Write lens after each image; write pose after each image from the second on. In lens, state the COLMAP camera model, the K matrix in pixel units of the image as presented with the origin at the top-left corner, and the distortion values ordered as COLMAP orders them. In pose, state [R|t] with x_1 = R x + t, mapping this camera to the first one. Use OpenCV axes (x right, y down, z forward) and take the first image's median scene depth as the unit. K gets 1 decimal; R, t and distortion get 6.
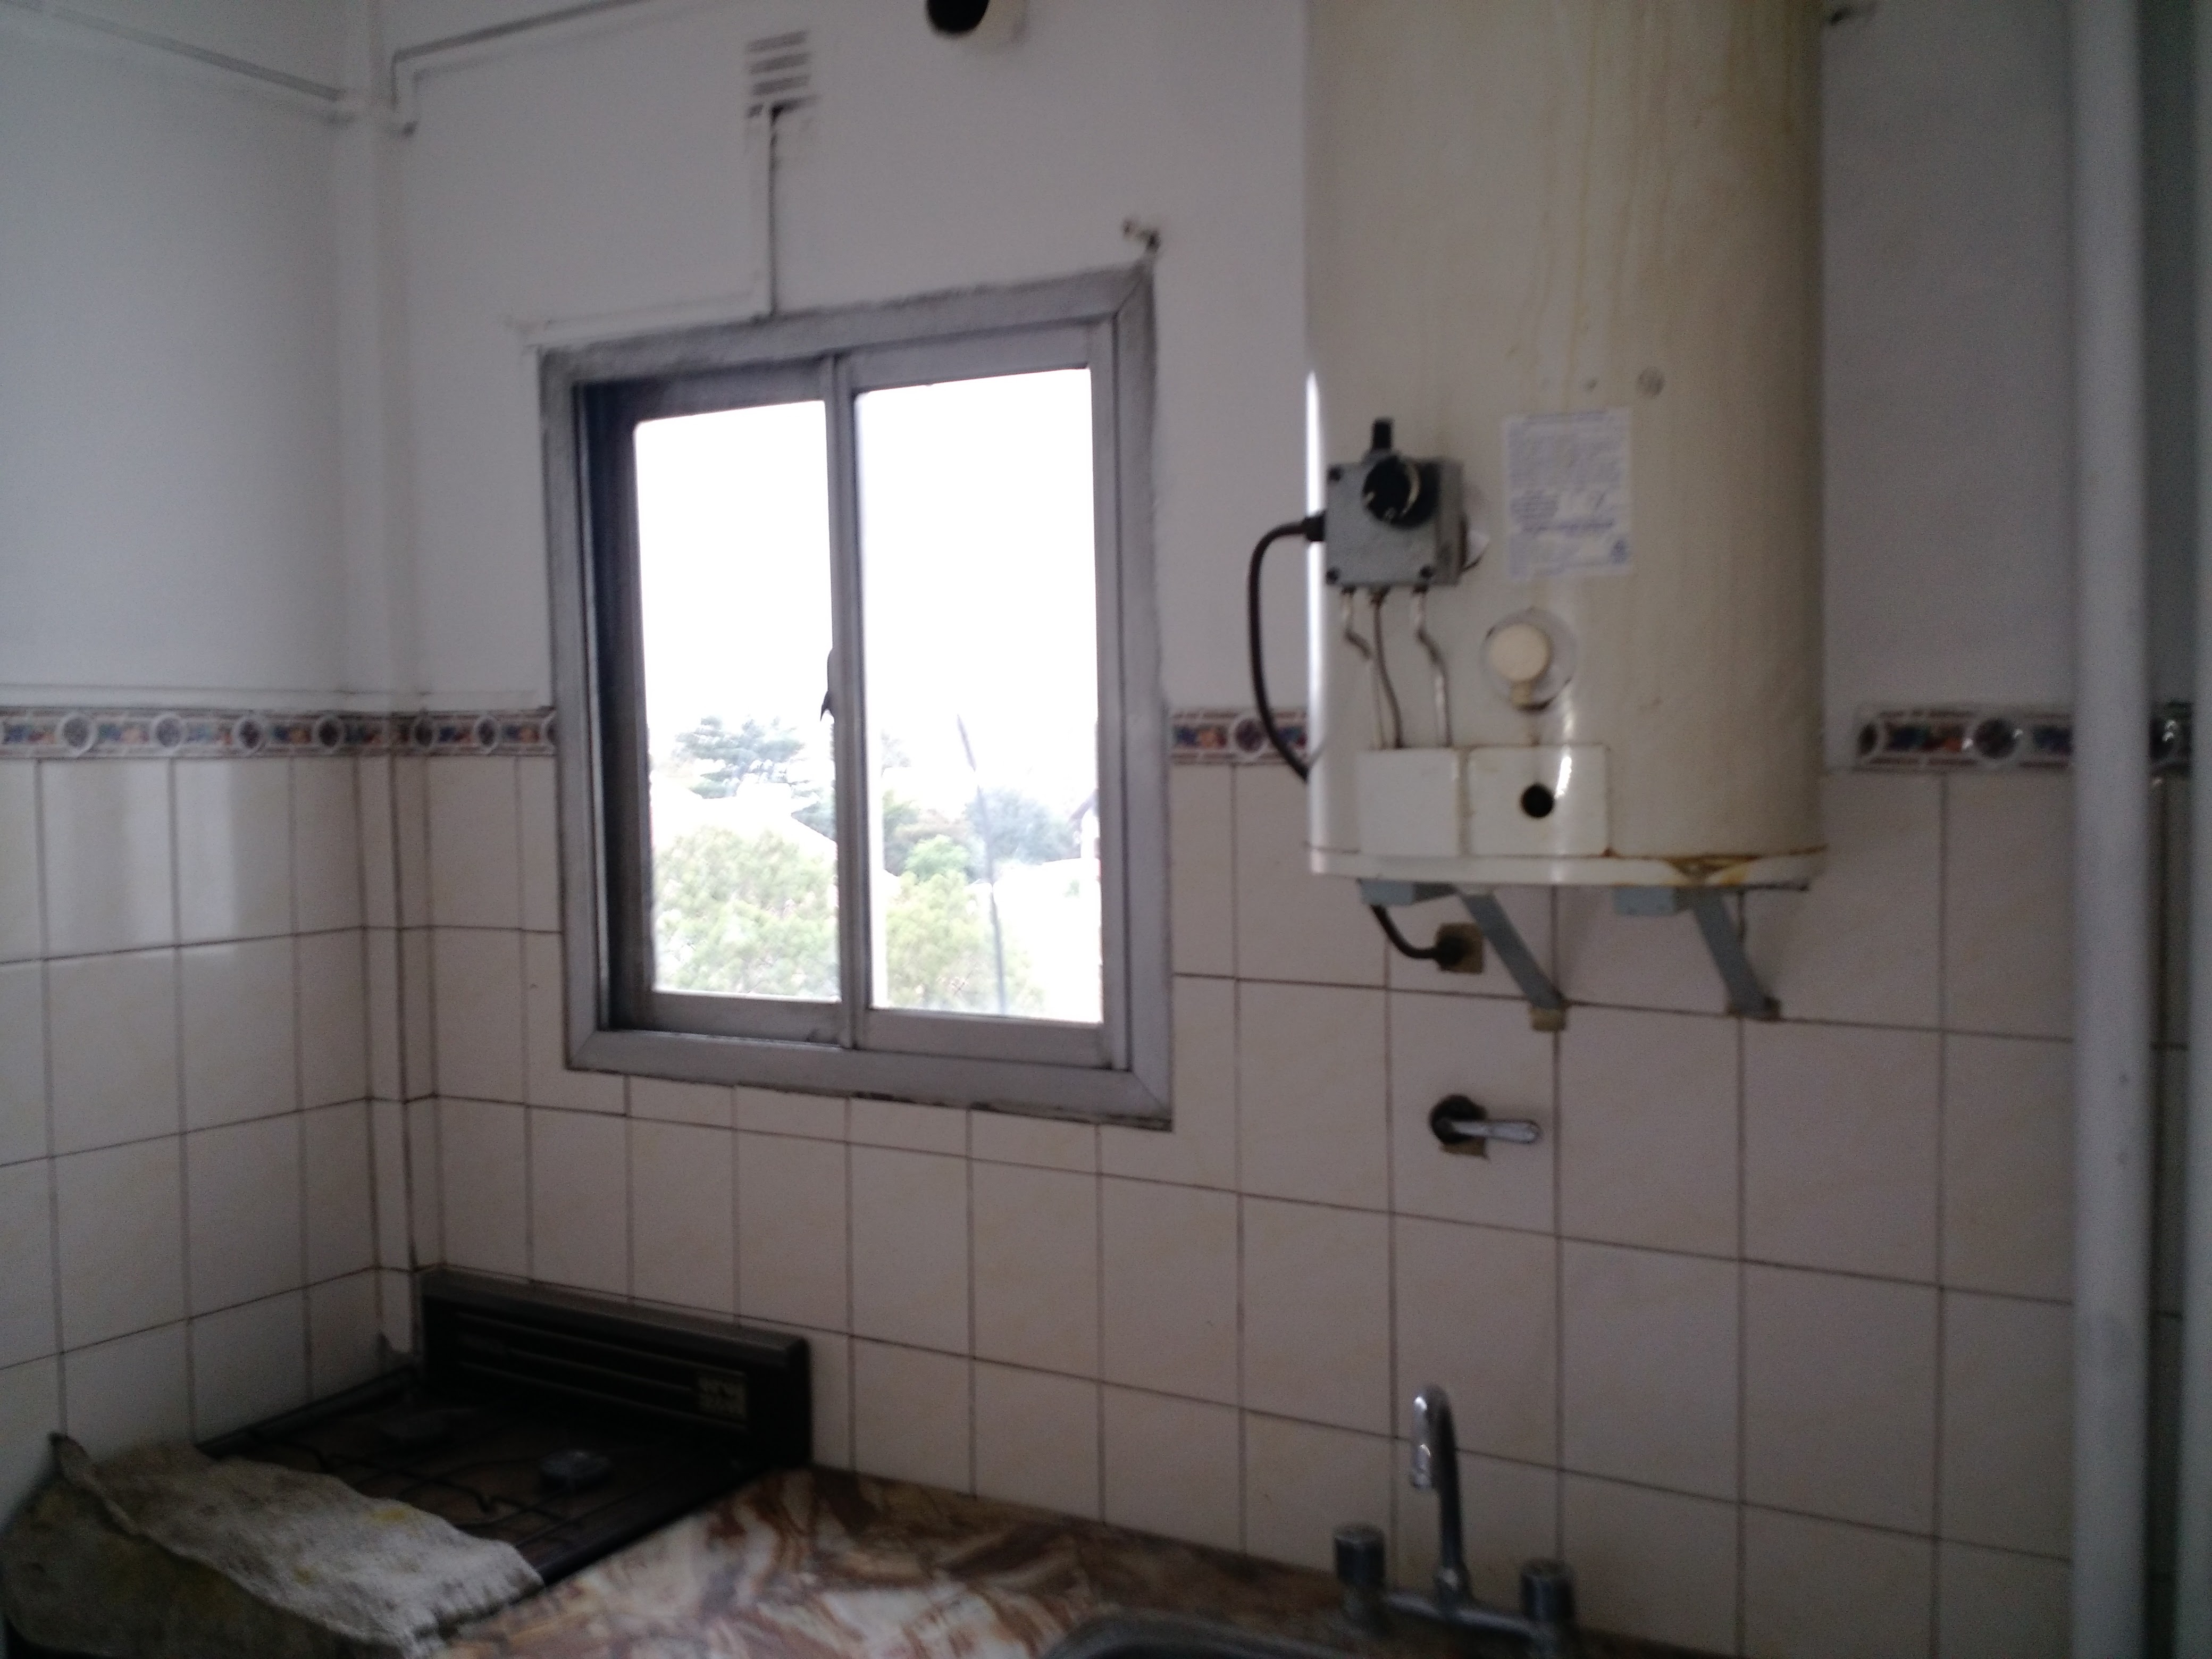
lens RADIAL K [[2075.7, 0, 1097.9], [0, 2075.7, 799.5], [0, 0, 1]] dist [0.132879, -0.296310]
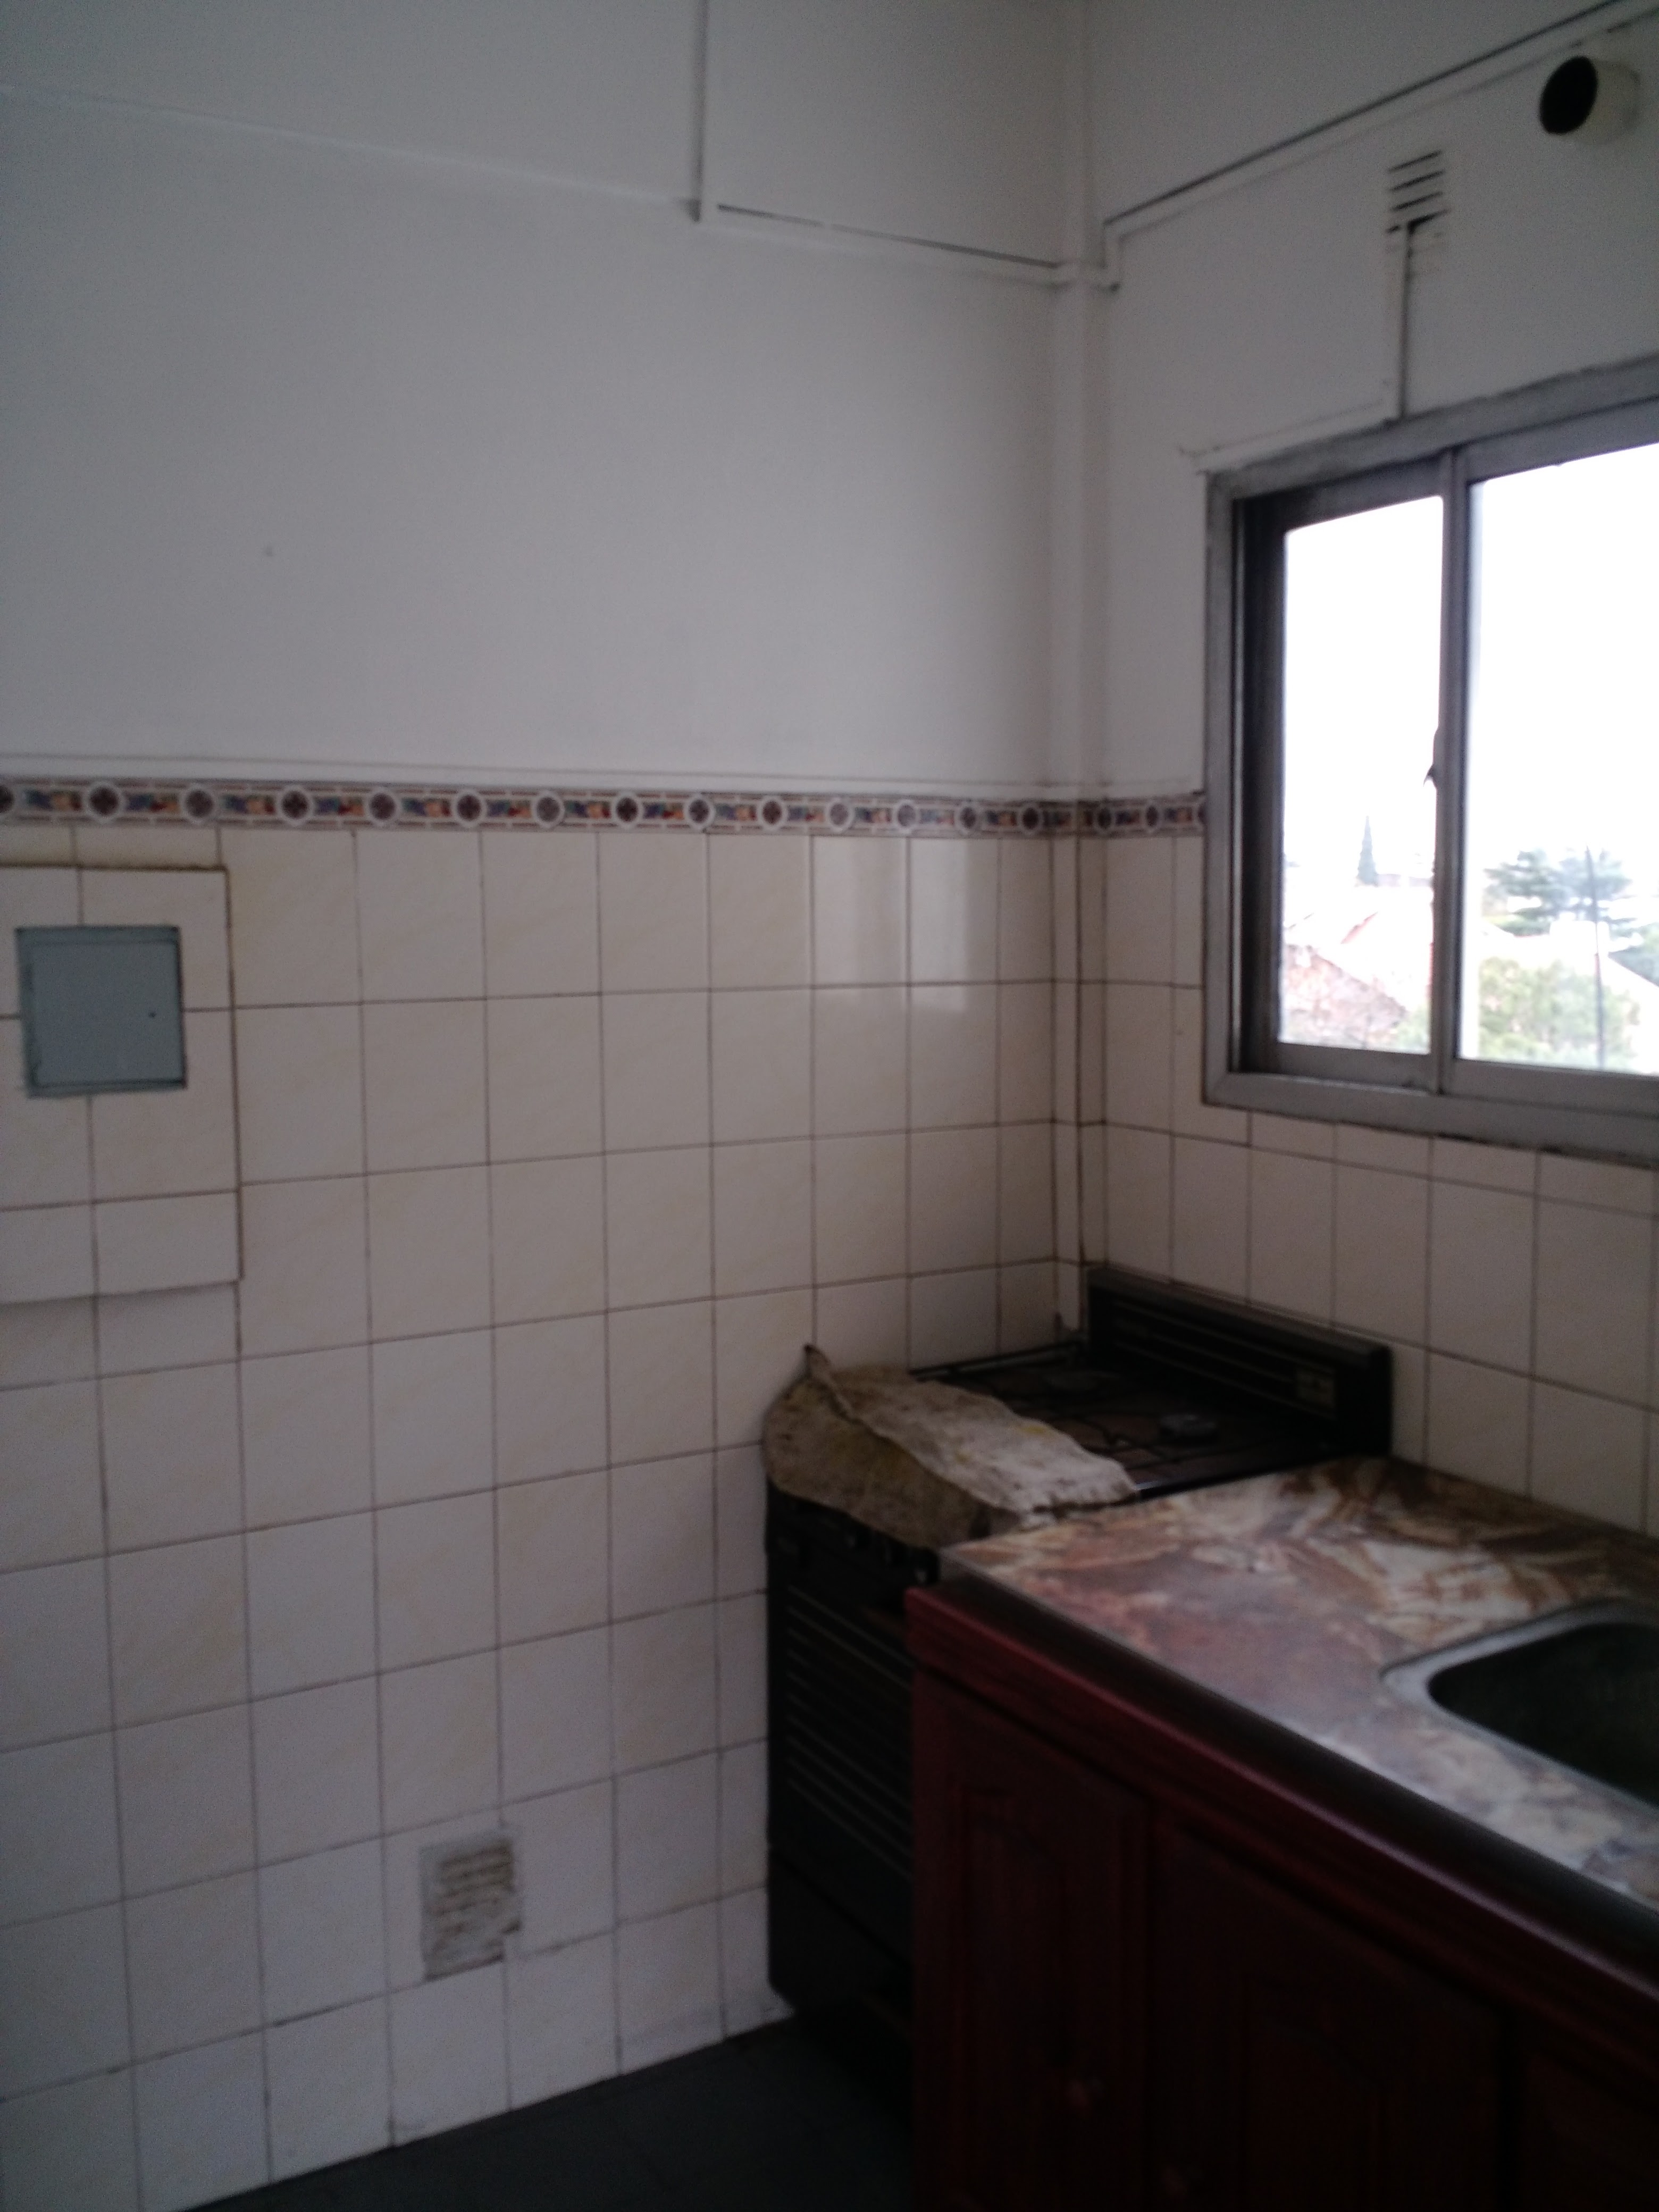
lens RADIAL K [[2059.8, 0, 829.5], [0, 2059.8, 1106.0], [0, 0, 1]] dist [0.145604, -0.294545]
pose [[0.872792, 0.059967, -0.484395, 0.129464], [-0.021314, 0.996160, 0.084919, 0.037776], [0.487627, -0.063792, 0.870718, -0.113133]]
